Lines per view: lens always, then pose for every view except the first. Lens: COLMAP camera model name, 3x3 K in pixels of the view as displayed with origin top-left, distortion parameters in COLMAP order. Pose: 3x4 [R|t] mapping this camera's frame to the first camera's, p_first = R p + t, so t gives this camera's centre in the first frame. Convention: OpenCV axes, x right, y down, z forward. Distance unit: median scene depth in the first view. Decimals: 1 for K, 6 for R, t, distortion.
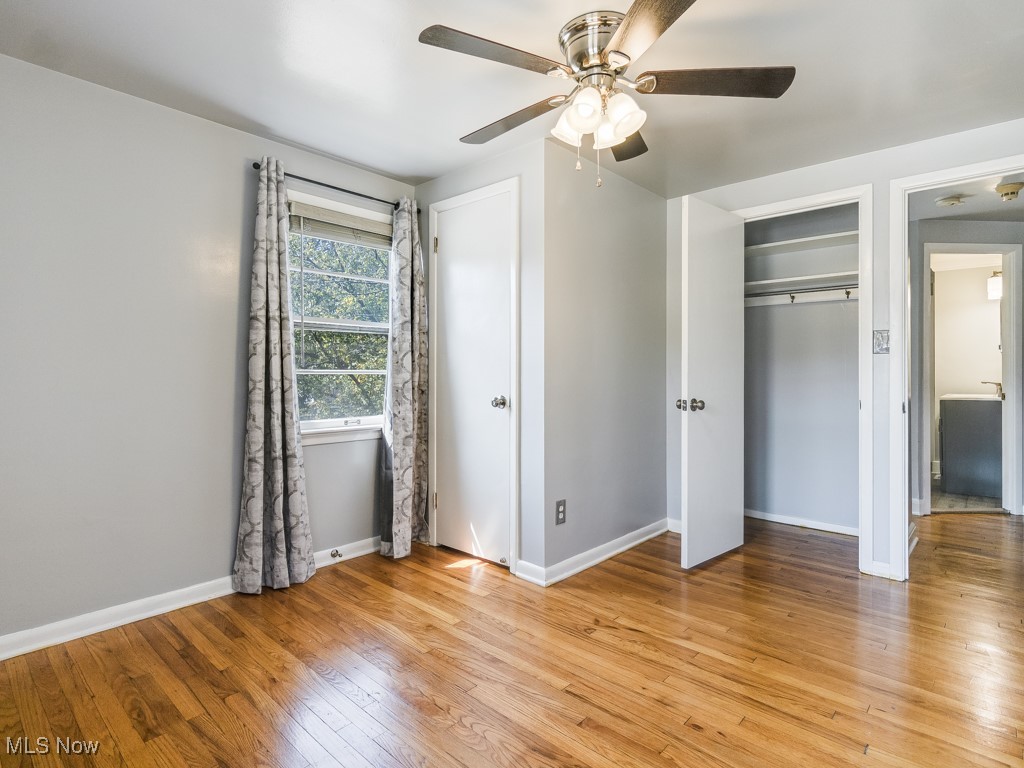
lens RADIAL K [[546.3, 0, 513.3], [0, 546.3, 355.5], [0, 0, 1]] dist [-0.000050, 0.000792]
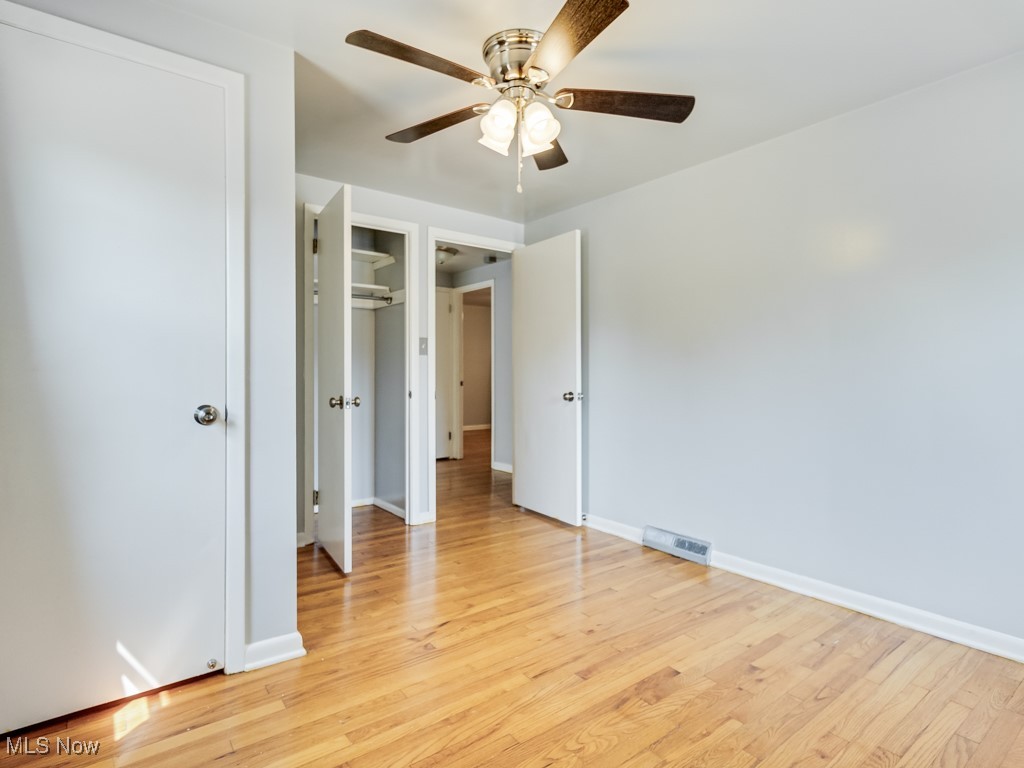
lens RADIAL K [[546.3, 0, 513.3], [0, 546.3, 355.5], [0, 0, 1]] dist [-0.000050, 0.000792]
pose [[0.178342, 0.026082, 0.983623, -0.747136], [-0.022647, 0.999493, -0.022396, 0.028838], [-0.983708, -0.018281, 0.178842, 0.696158]]
